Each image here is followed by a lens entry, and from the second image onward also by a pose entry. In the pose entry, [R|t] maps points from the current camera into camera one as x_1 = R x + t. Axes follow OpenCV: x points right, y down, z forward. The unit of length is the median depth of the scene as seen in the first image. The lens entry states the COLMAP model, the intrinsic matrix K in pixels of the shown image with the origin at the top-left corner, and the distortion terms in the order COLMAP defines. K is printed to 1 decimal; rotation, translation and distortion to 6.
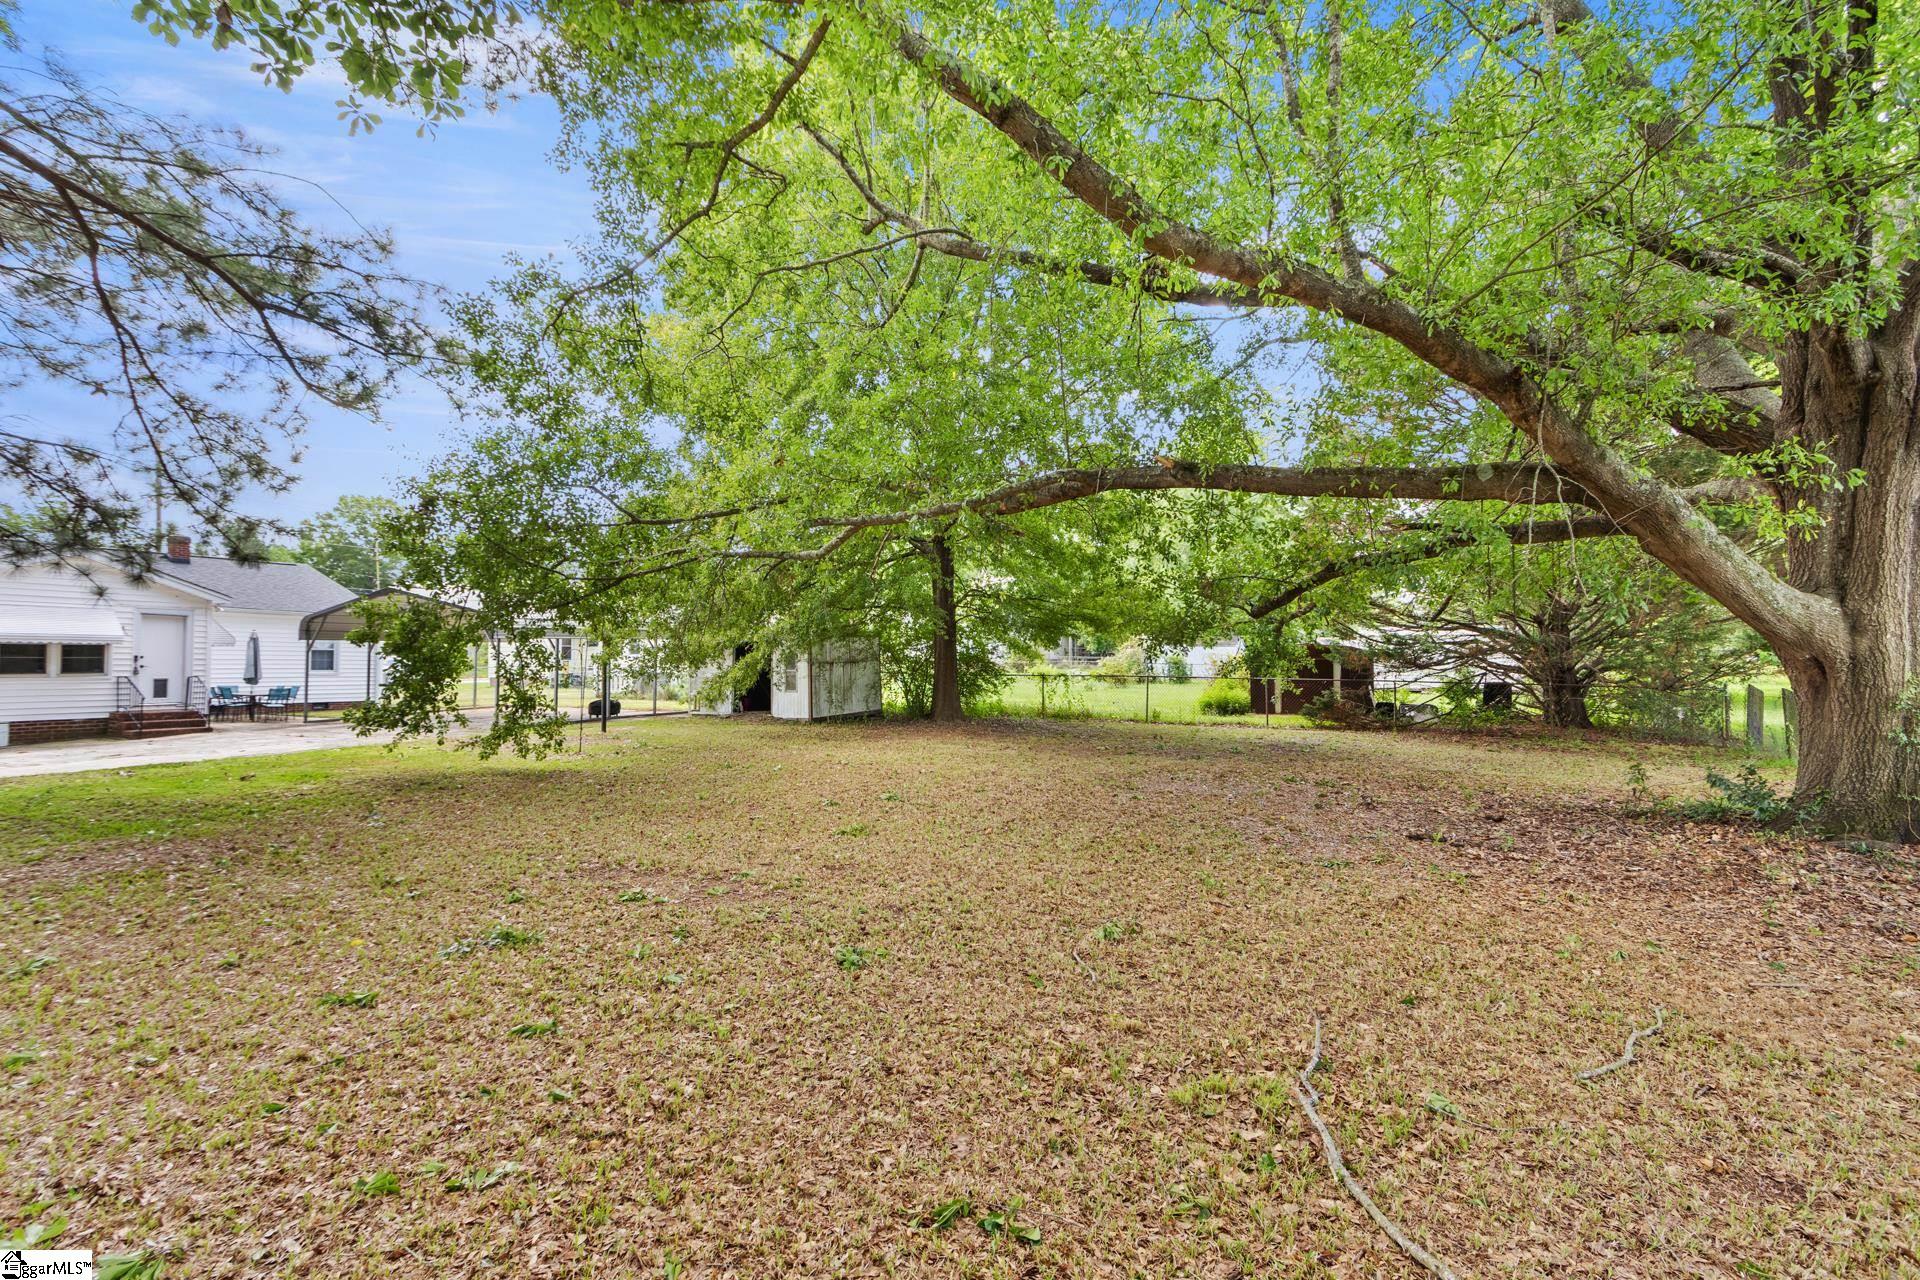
lens RADIAL K [[894.8, 0, 956.4], [0, 894.8, 628.1], [0, 0, 1]] dist [0.004164, -0.001487]
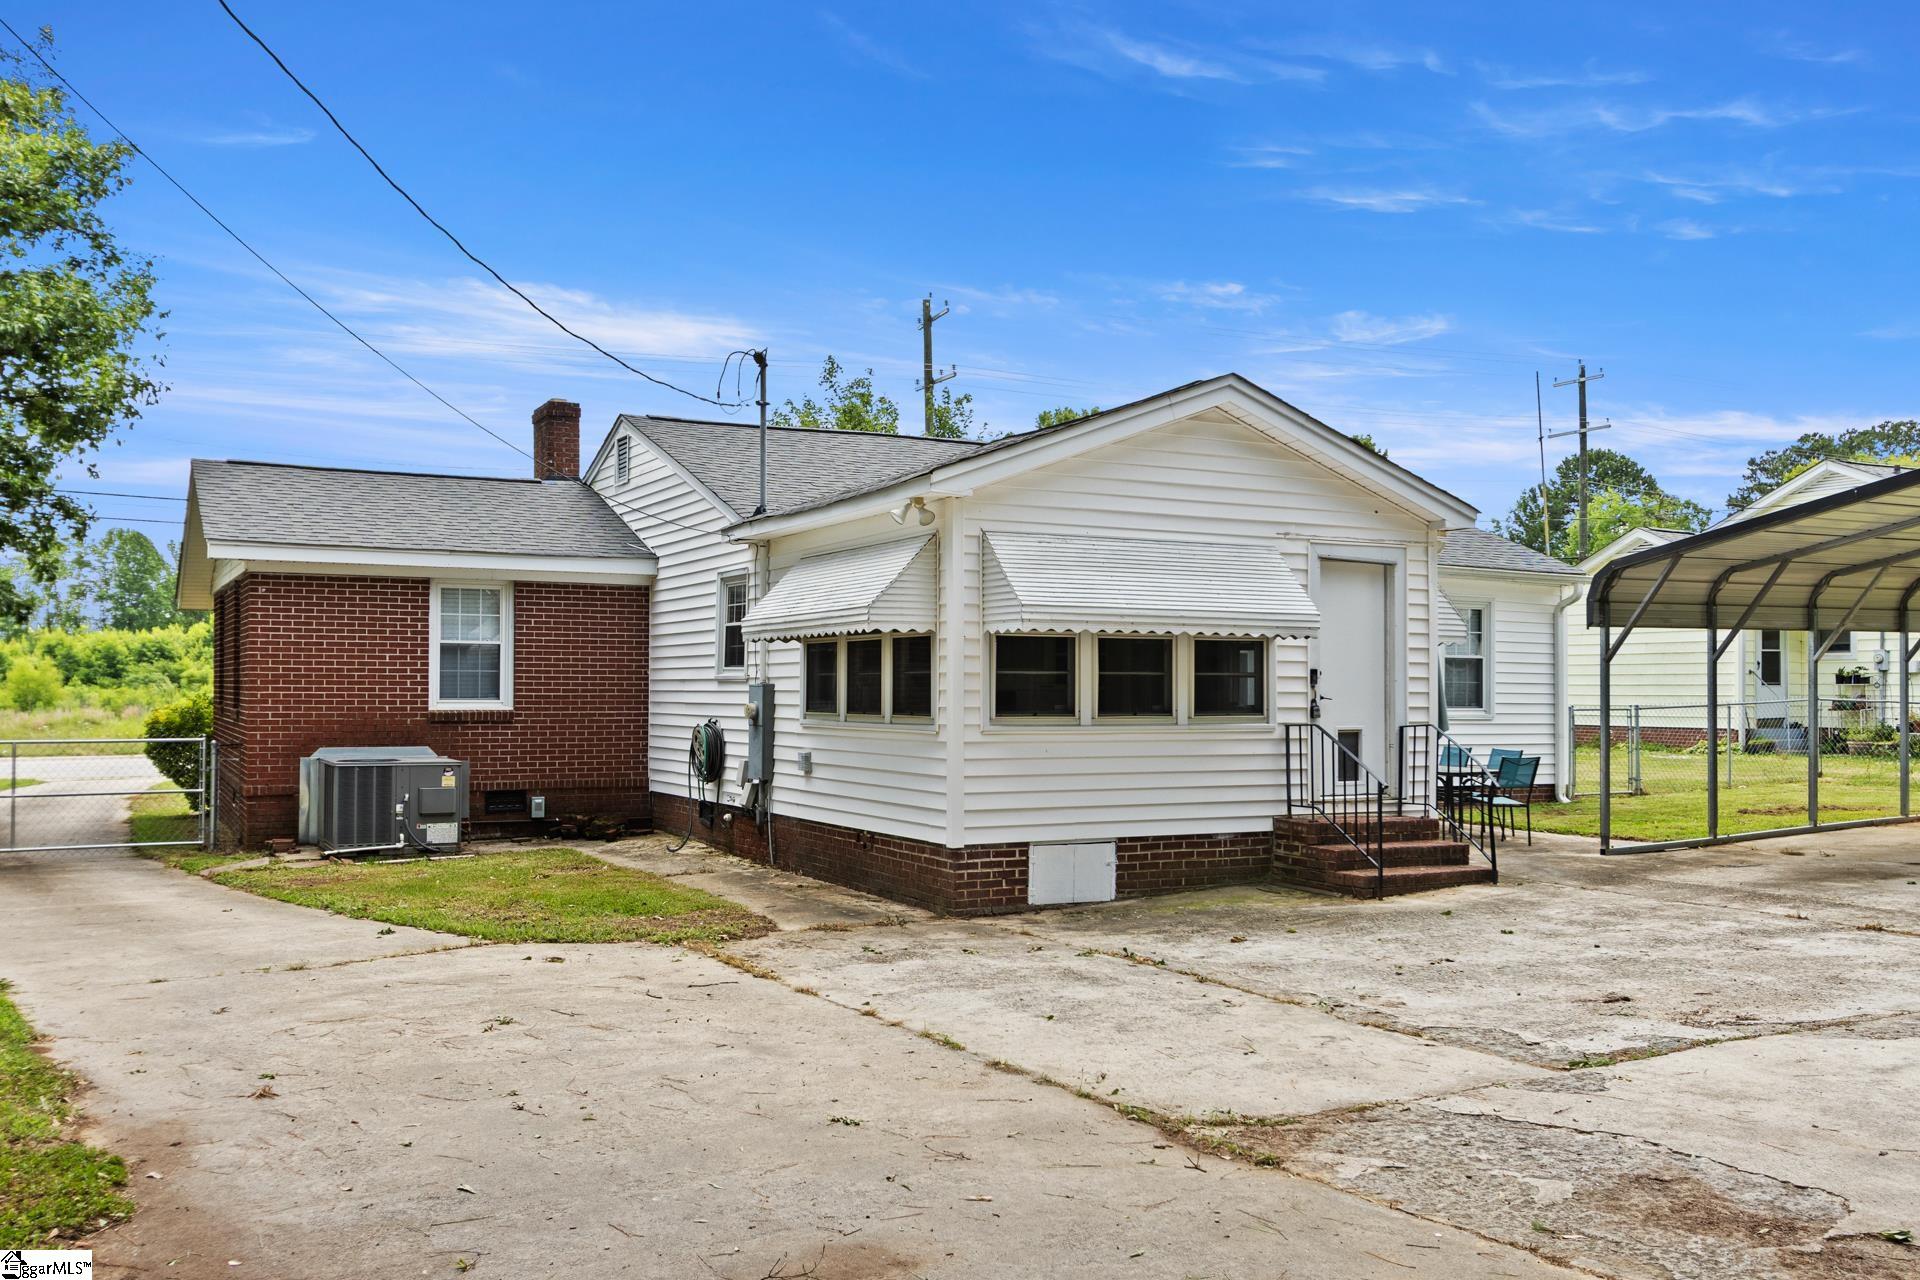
lens RADIAL K [[1620.0, 0, 952.4], [0, 1620.0, 667.4], [0, 0, 1]] dist [0.007101, -0.009659]
pose [[0.825212, -0.004245, -0.564807, -1.954890], [0.017060, 0.999703, 0.017412, 0.044975], [0.564565, -0.024004, 0.825039, 1.034896]]
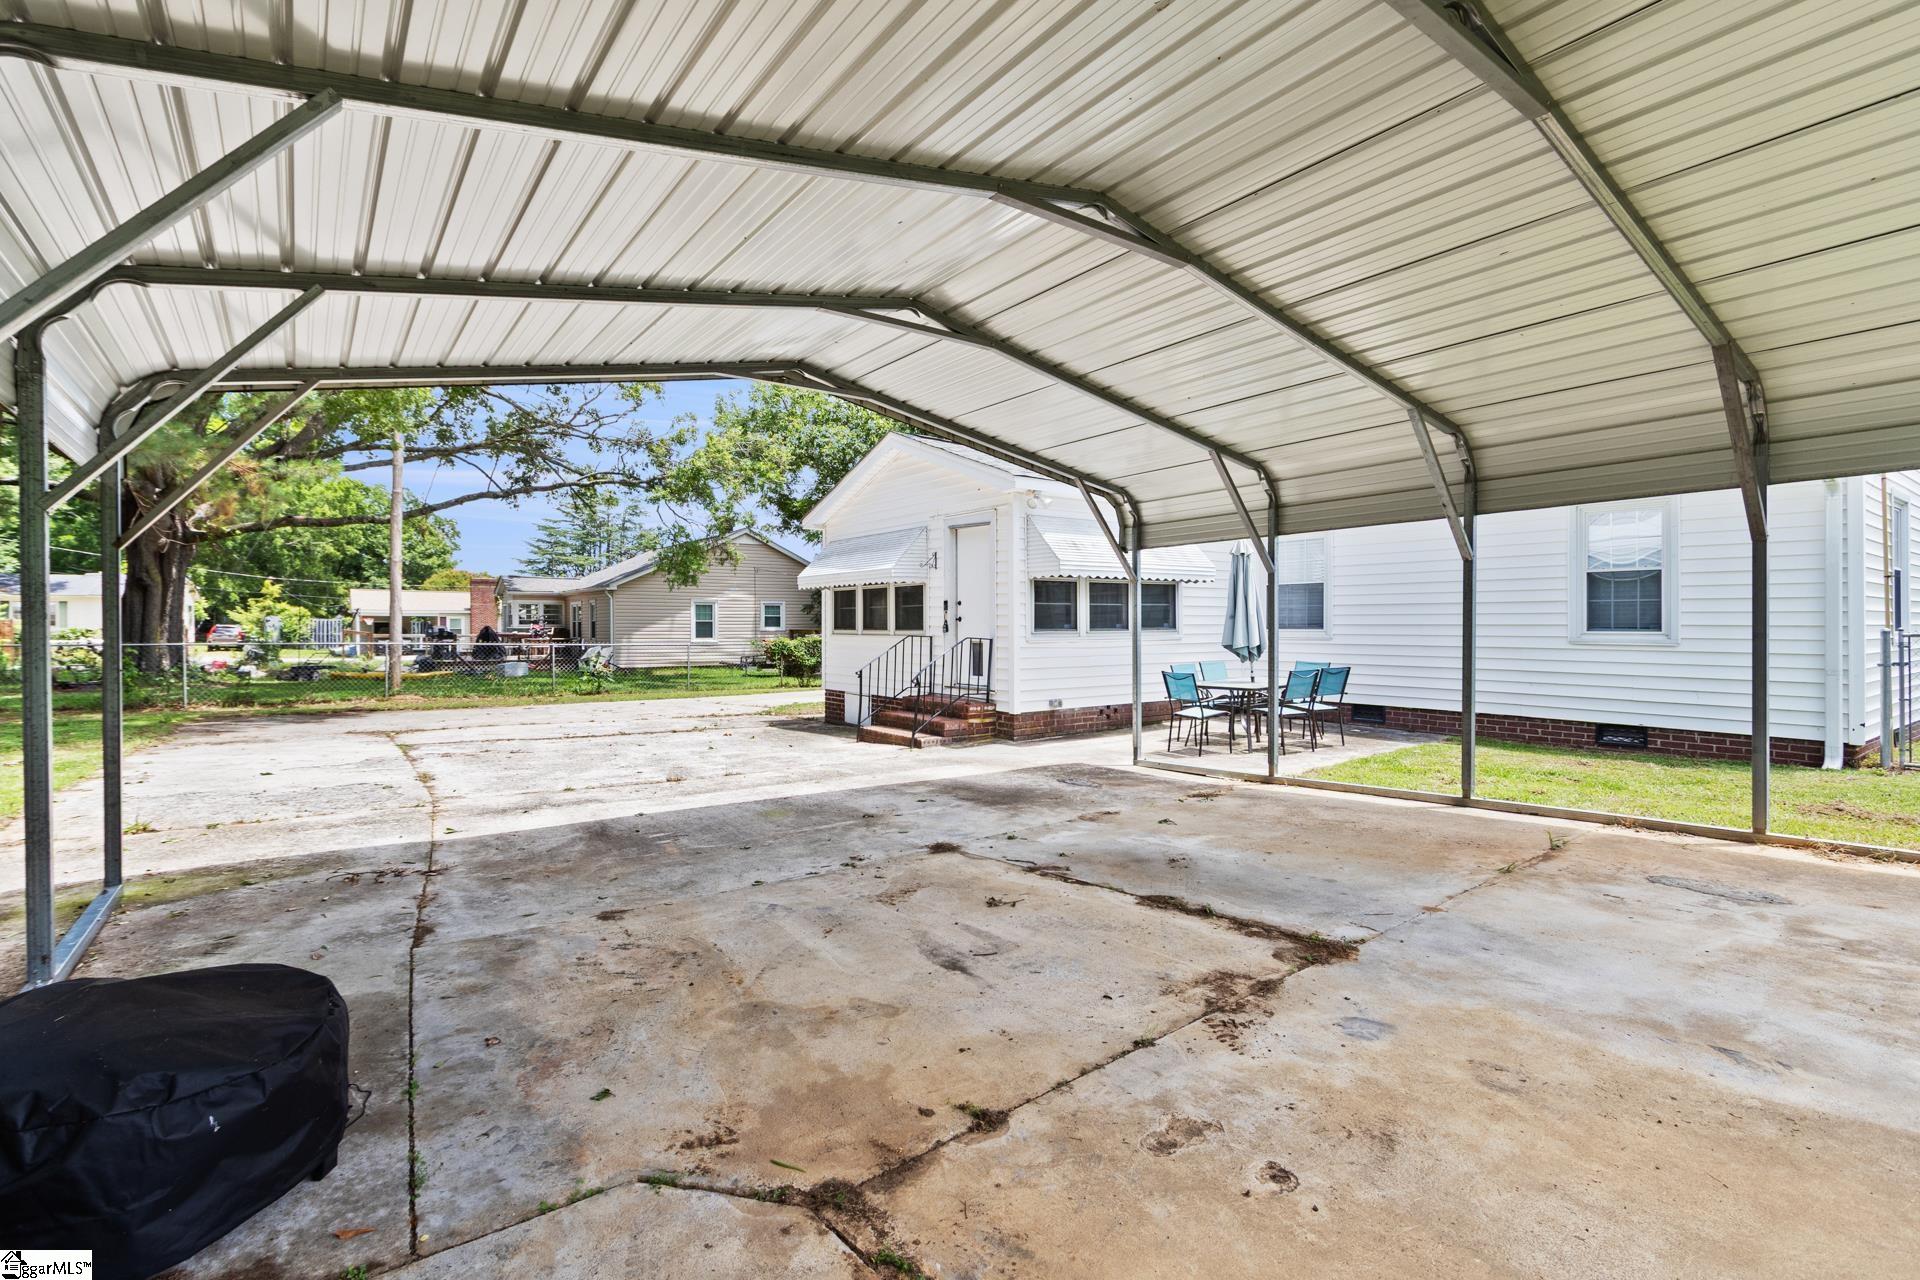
lens RADIAL K [[894.8, 0, 923.1], [0, 894.8, 619.4], [0, 0, 1]] dist [0.004164, -0.001487]
pose [[-0.456193, 0.008717, -0.889838, -1.132263], [0.039018, 0.999186, -0.010216, 0.144278], [0.889025, -0.039380, -0.456162, 3.768996]]
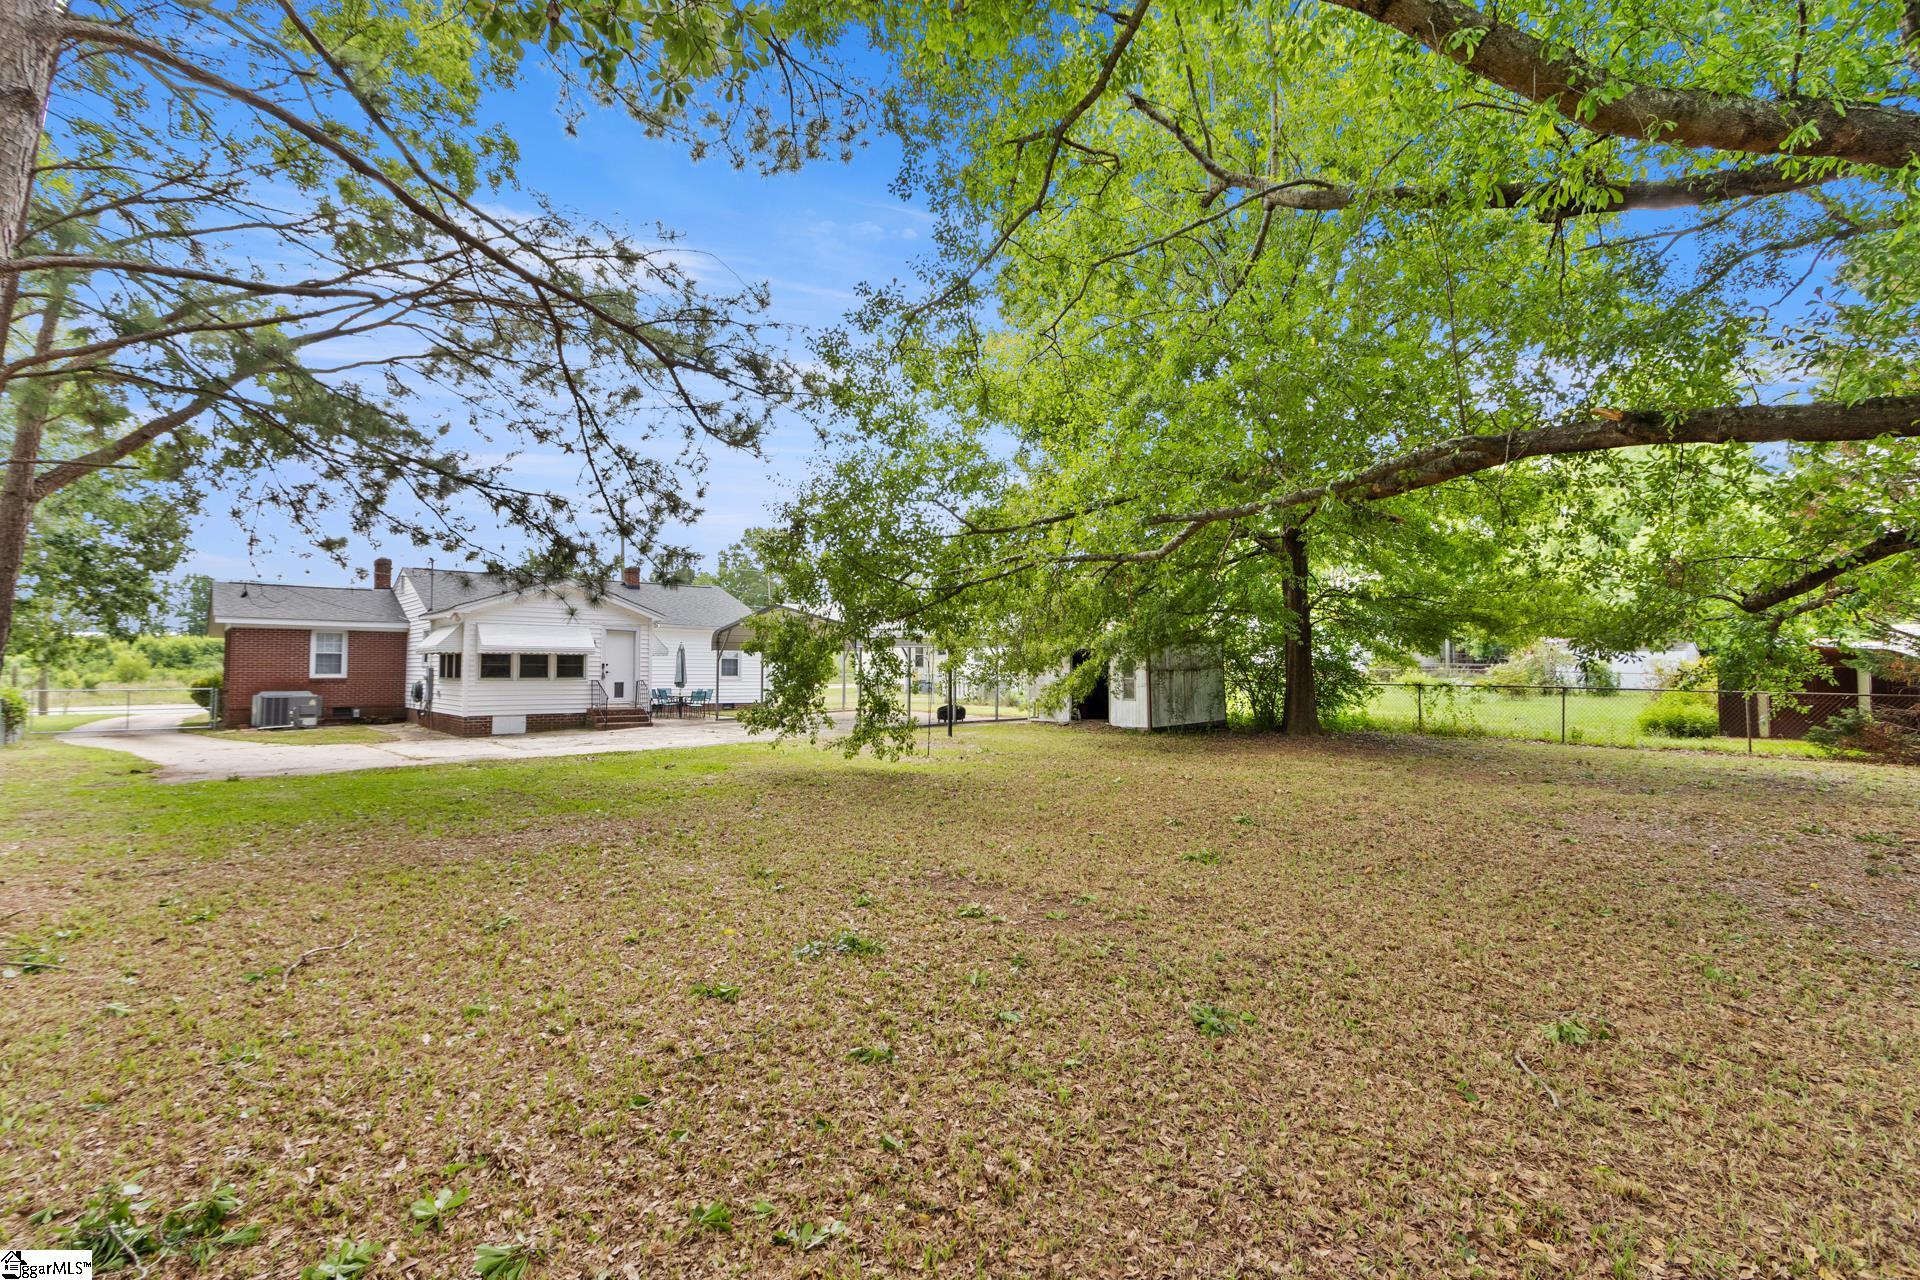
lens RADIAL K [[894.8, 0, 957.3], [0, 894.8, 636.4], [0, 0, 1]] dist [0.004164, -0.001487]
pose [[0.932314, -0.011973, -0.361451, -0.011989], [0.012379, 0.999923, -0.001191, 0.001573], [0.361437, -0.003364, 0.932390, 0.049351]]
